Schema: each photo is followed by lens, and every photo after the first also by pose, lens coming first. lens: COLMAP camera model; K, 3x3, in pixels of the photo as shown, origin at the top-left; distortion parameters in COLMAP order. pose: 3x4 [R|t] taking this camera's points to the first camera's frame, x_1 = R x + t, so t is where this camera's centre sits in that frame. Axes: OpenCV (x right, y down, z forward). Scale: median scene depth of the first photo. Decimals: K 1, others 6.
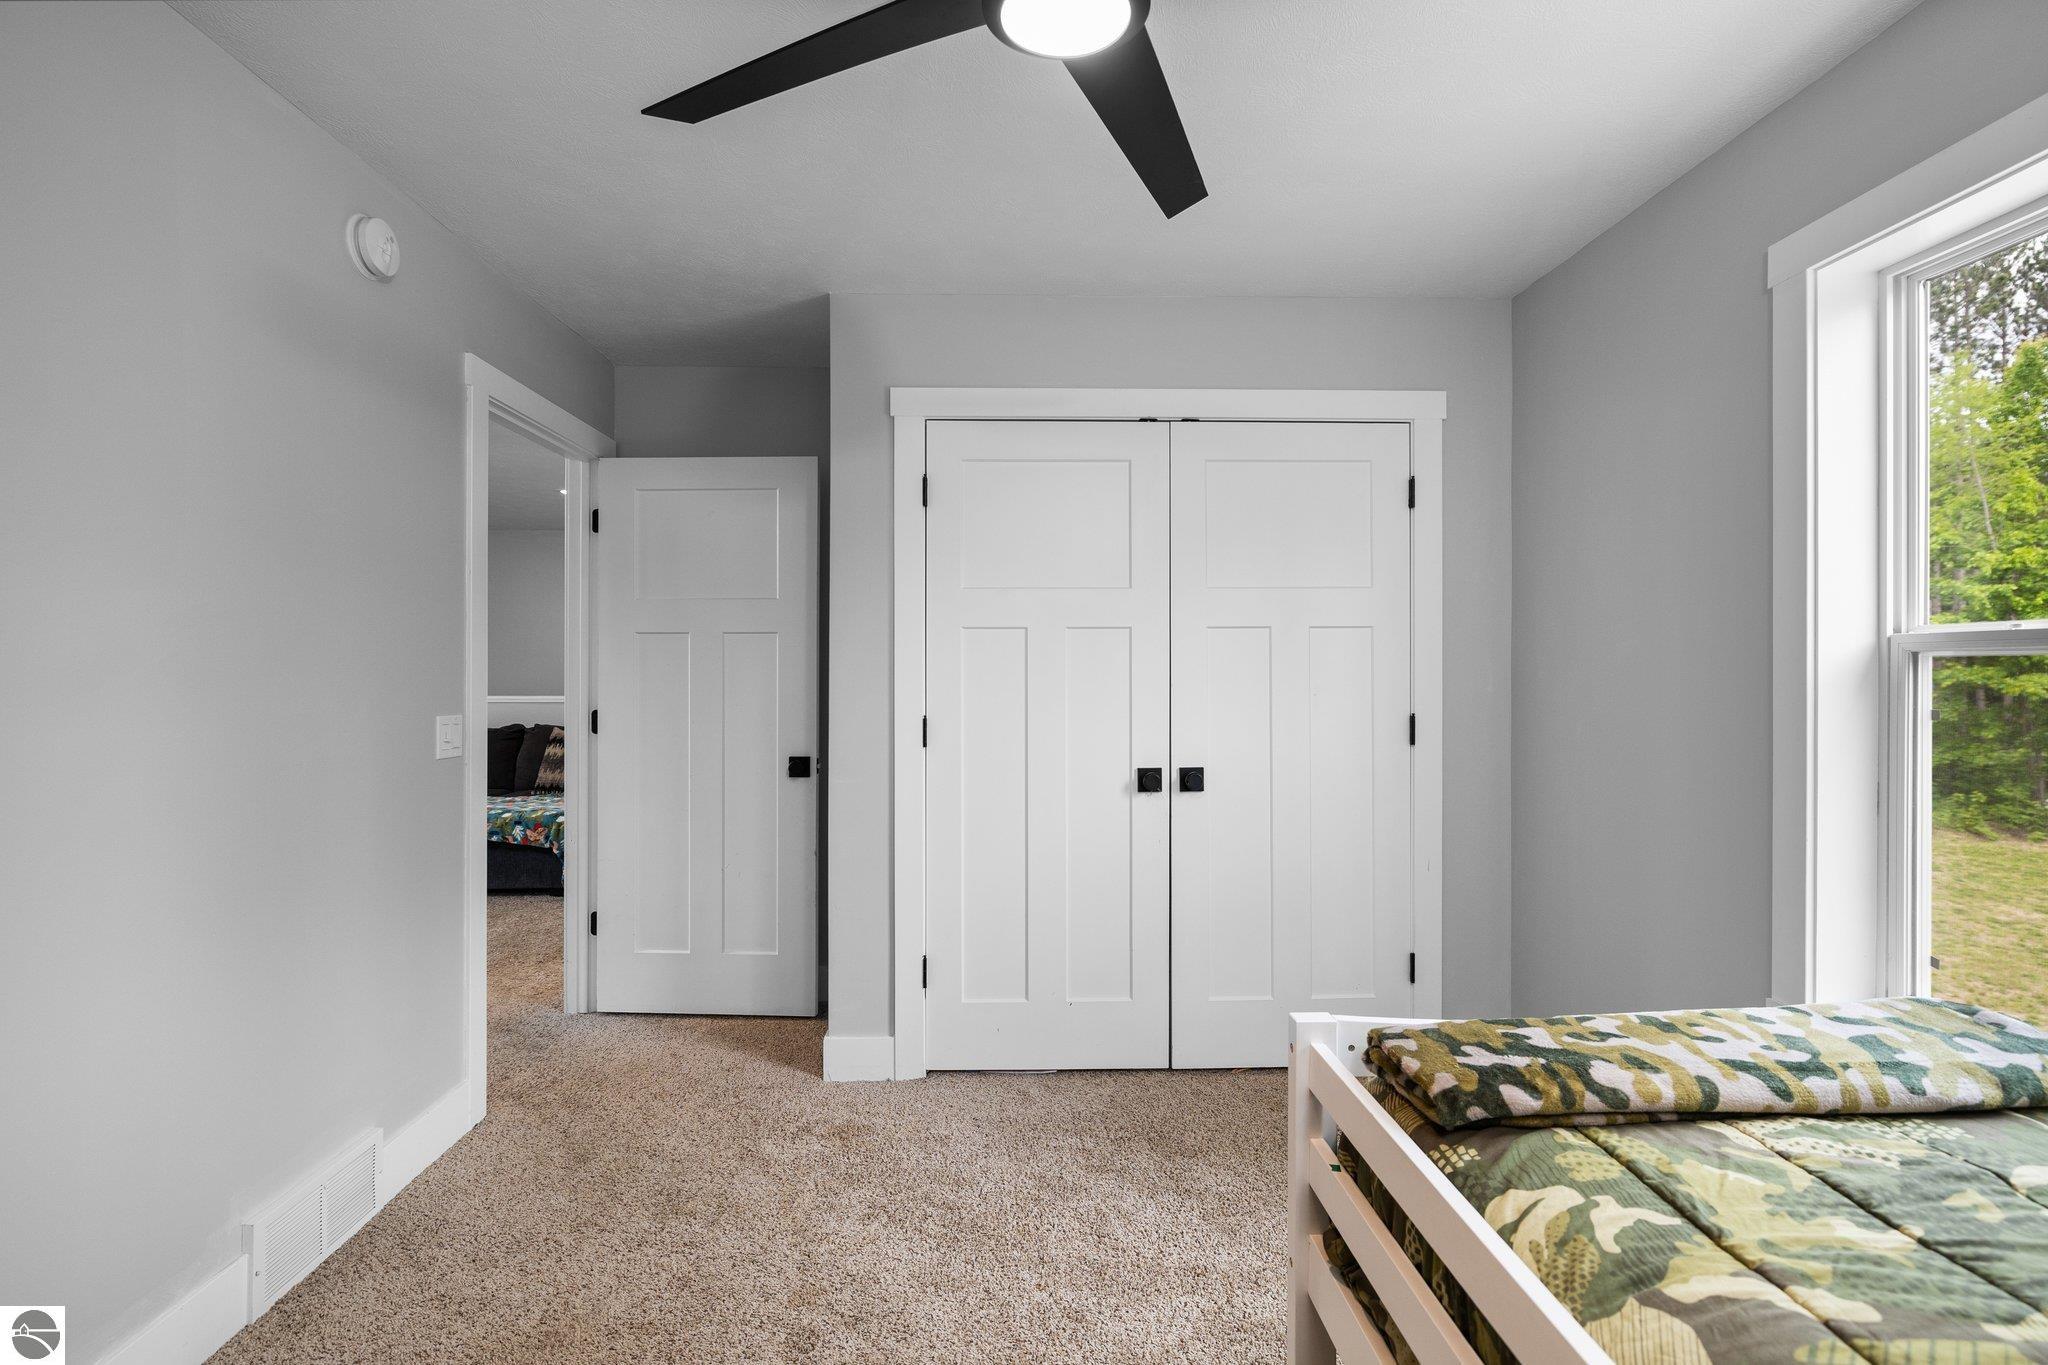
lens RADIAL K [[1003.5, 0, 1020.7], [0, 1003.5, 679.3], [0, 0, 1]] dist [-0.020703, -0.000278]
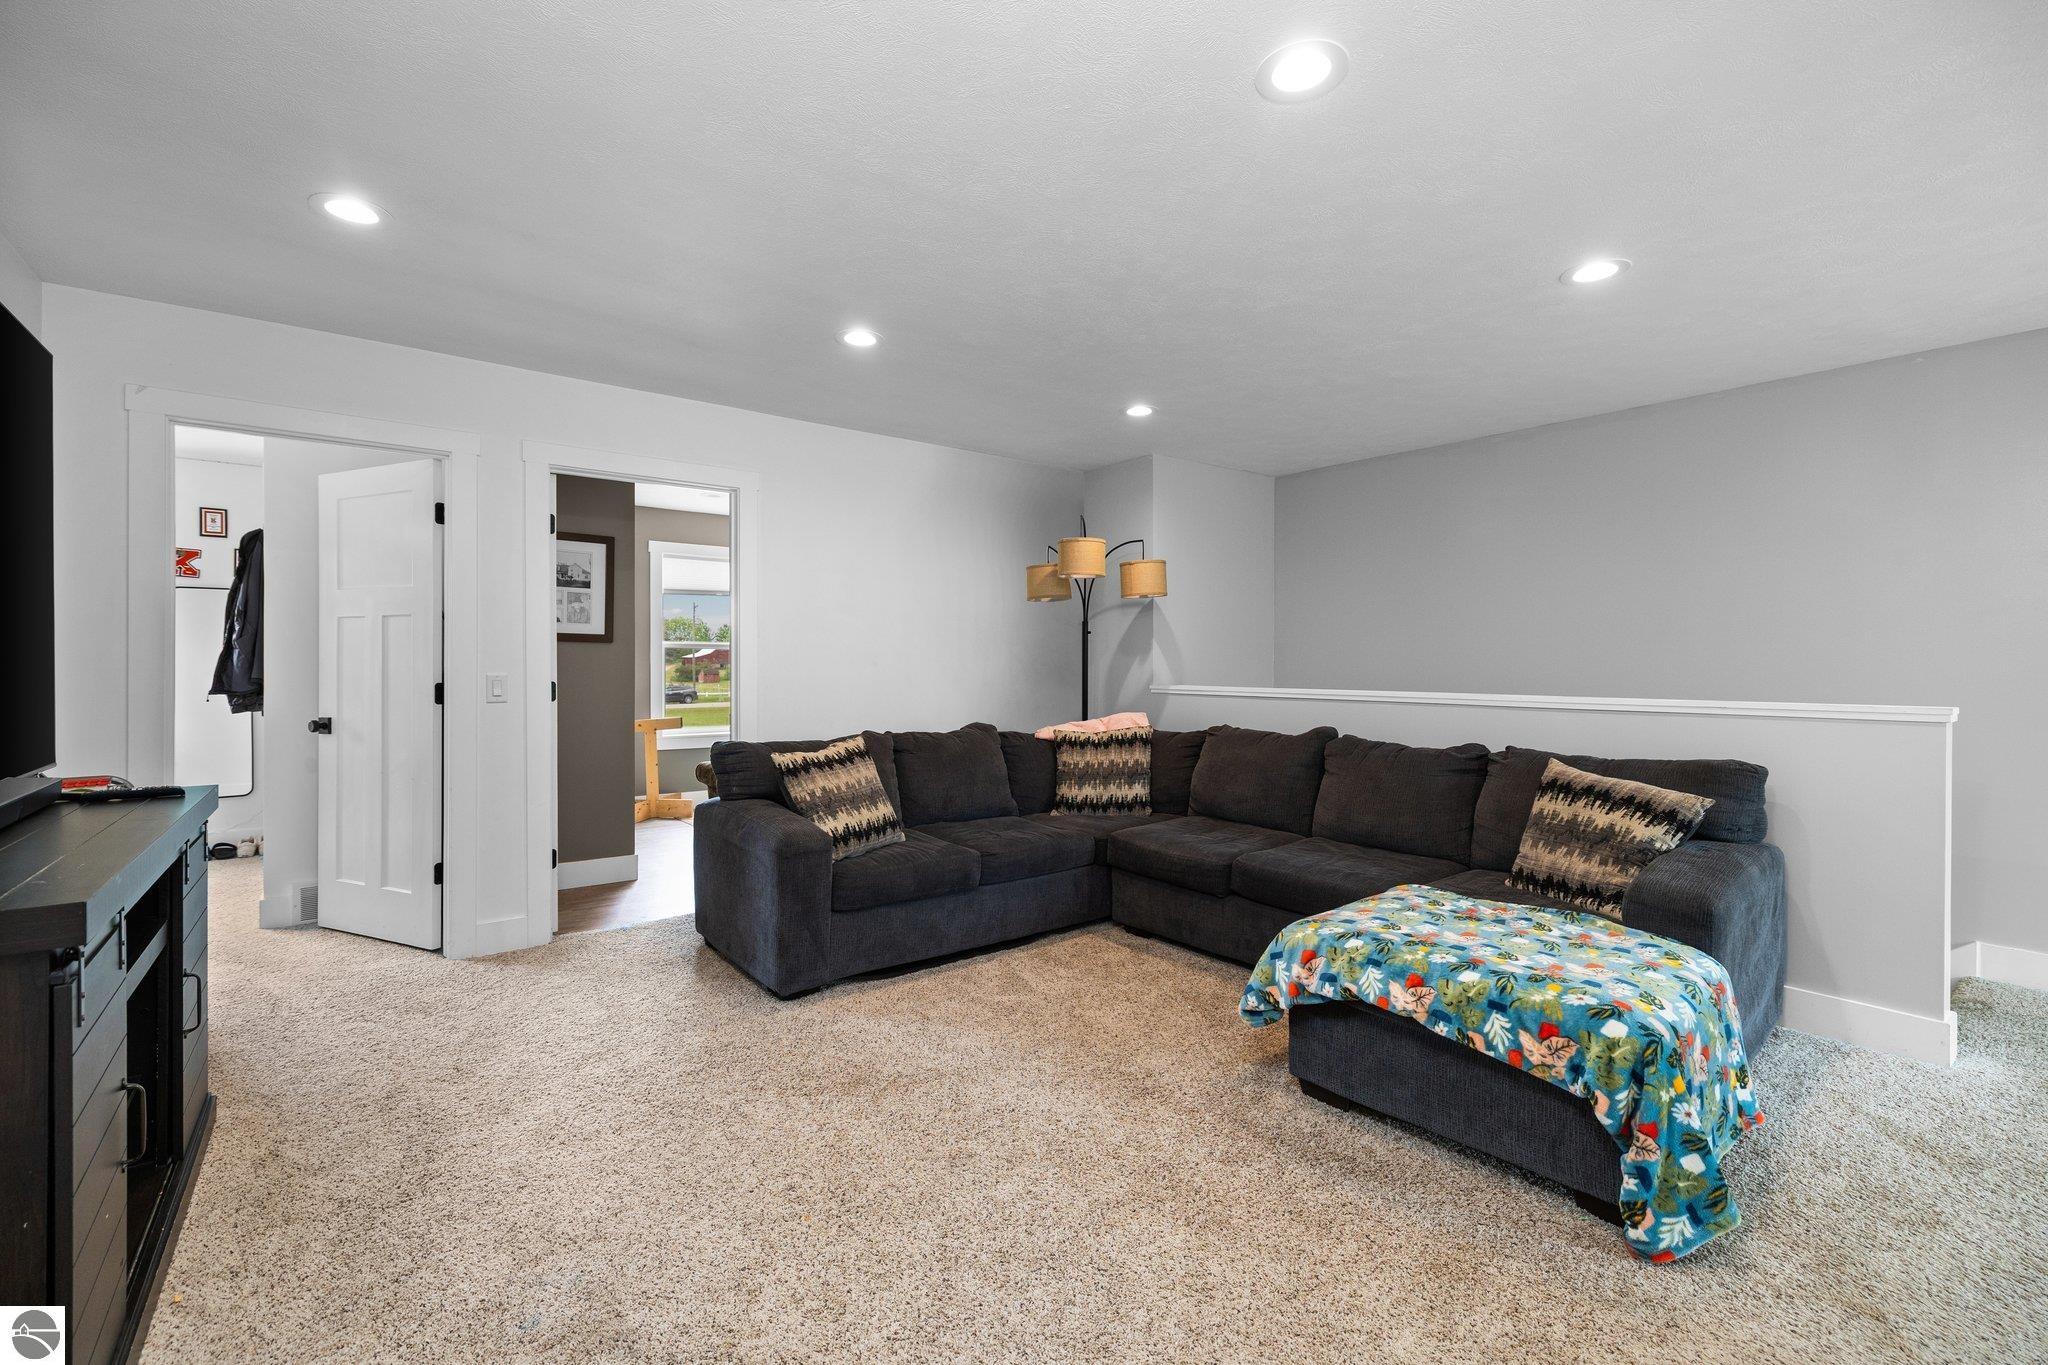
lens RADIAL K [[867.2, 0, 1019.5], [0, 867.2, 674.8], [0, 0, 1]] dist [0.001068, -0.000152]
pose [[0.604191, 0.003716, -0.796831, -0.333270], [0.003342, 0.999969, 0.007197, 0.001333], [0.796833, -0.007011, 0.604159, 0.617271]]
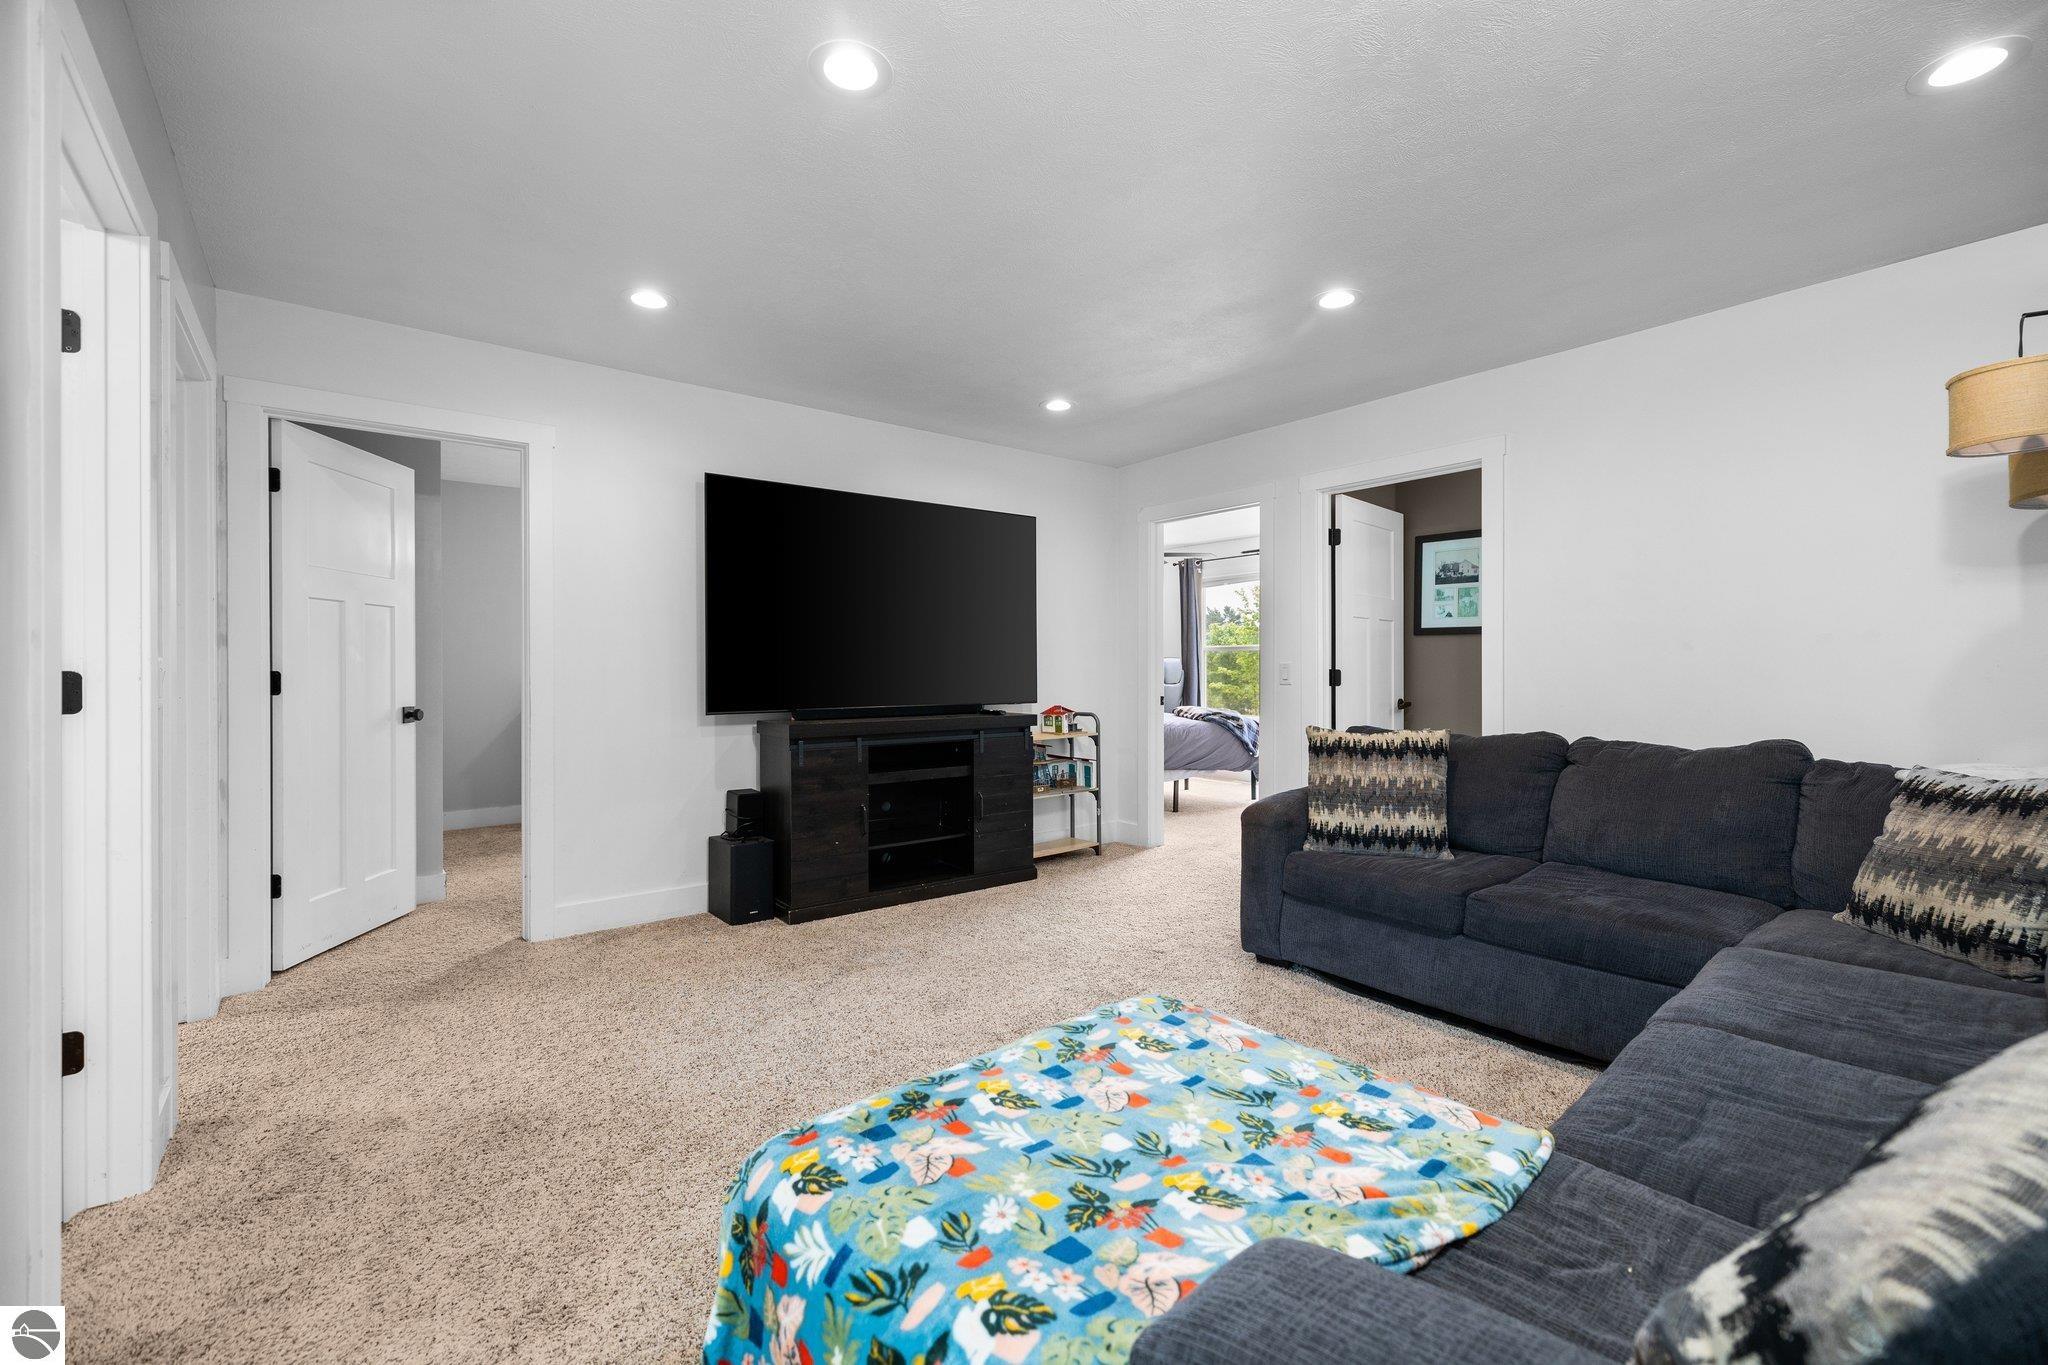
lens RADIAL K [[867.2, 0, 1020.9], [0, 867.2, 673.9], [0, 0, 1]] dist [0.001068, -0.000152]
pose [[-0.795538, -0.001033, -0.605903, -0.367949], [-0.001009, 0.999999, -0.000380, 0.014641], [0.605903, 0.000309, -0.795539, 1.202084]]
